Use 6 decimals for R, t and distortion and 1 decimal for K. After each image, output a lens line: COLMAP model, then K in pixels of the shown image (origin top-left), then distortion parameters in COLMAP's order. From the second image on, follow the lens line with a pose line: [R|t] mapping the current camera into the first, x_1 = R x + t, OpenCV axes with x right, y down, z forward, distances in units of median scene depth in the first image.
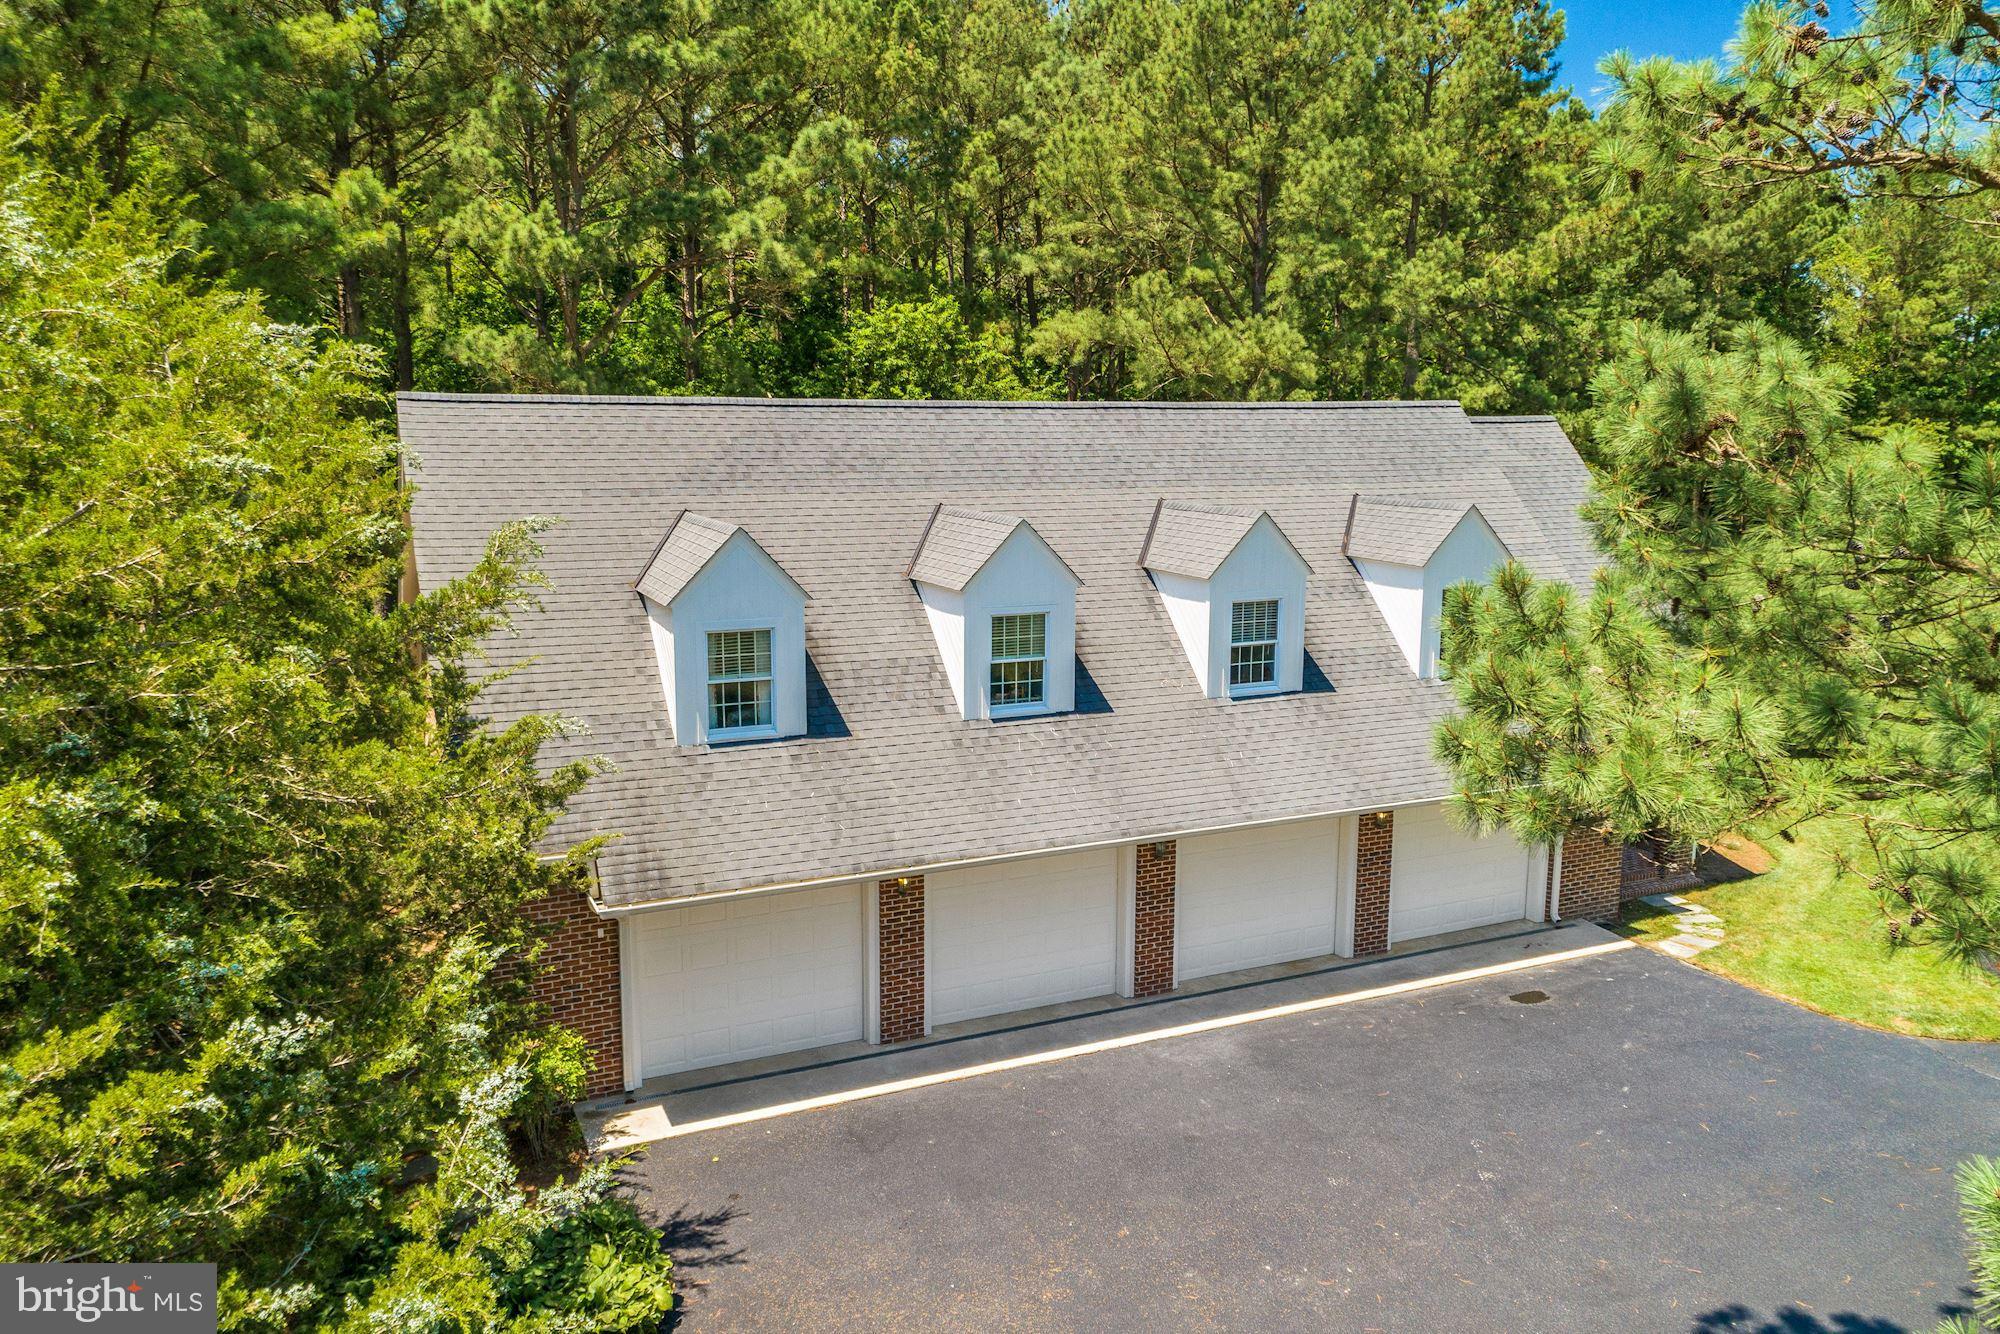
lens RADIAL K [[1415.3, 0, 1000.0], [0, 1415.3, 667.0], [0, 0, 1]] dist [0.005362, 0.007869]
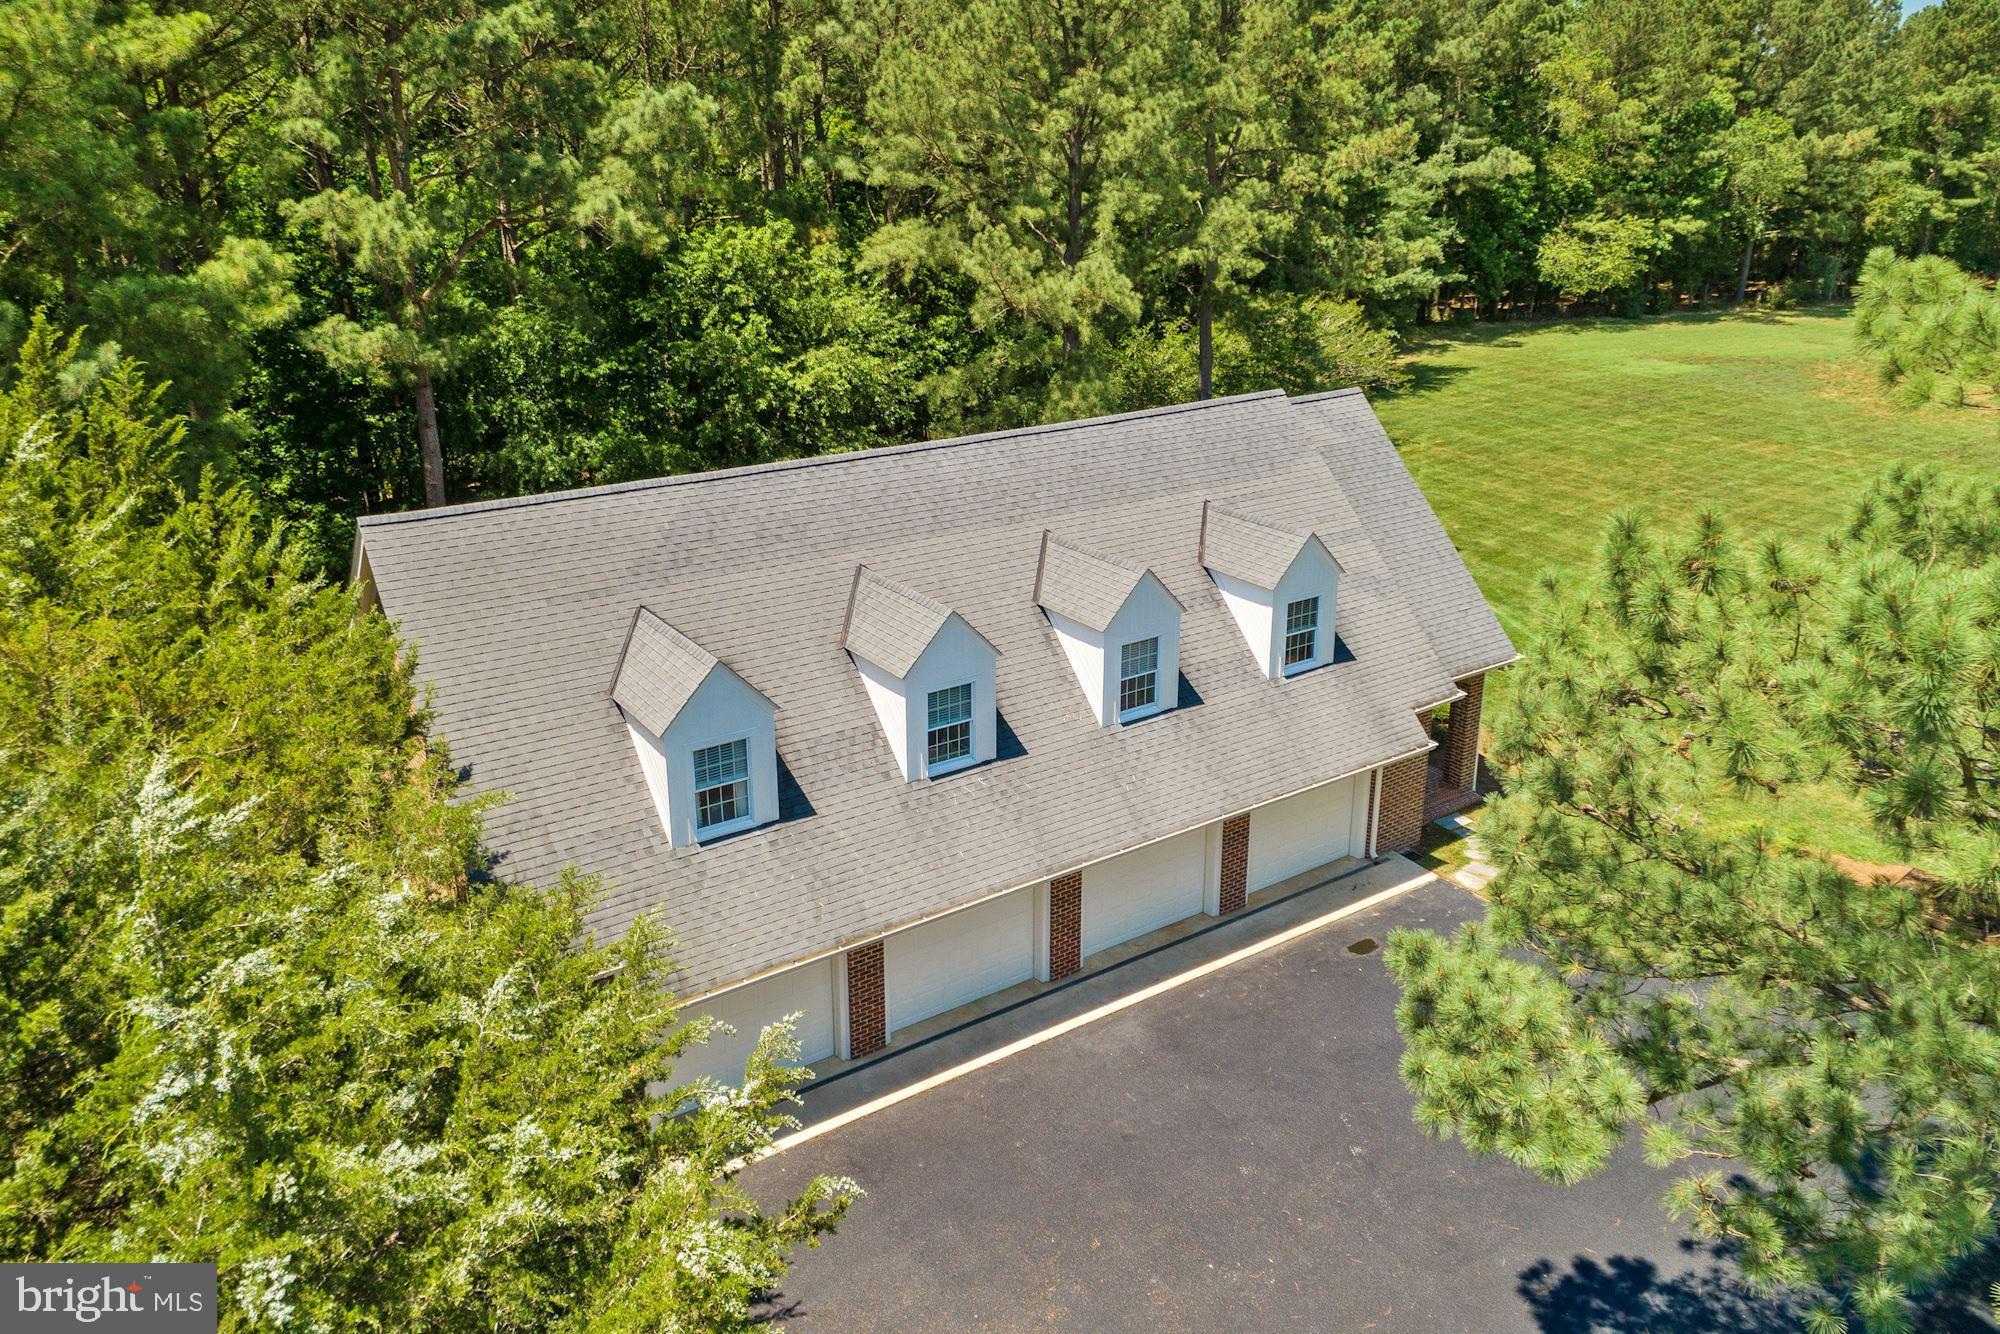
lens RADIAL K [[1441.7, 0, 958.6], [0, 1441.7, 547.8], [0, 0, 1]] dist [0.005793, 0.002264]
pose [[0.986558, -0.056438, 0.153353, -0.142500], [0.034296, 0.989075, 0.143371, -0.295591], [-0.159769, -0.136185, 0.977715, -0.119086]]
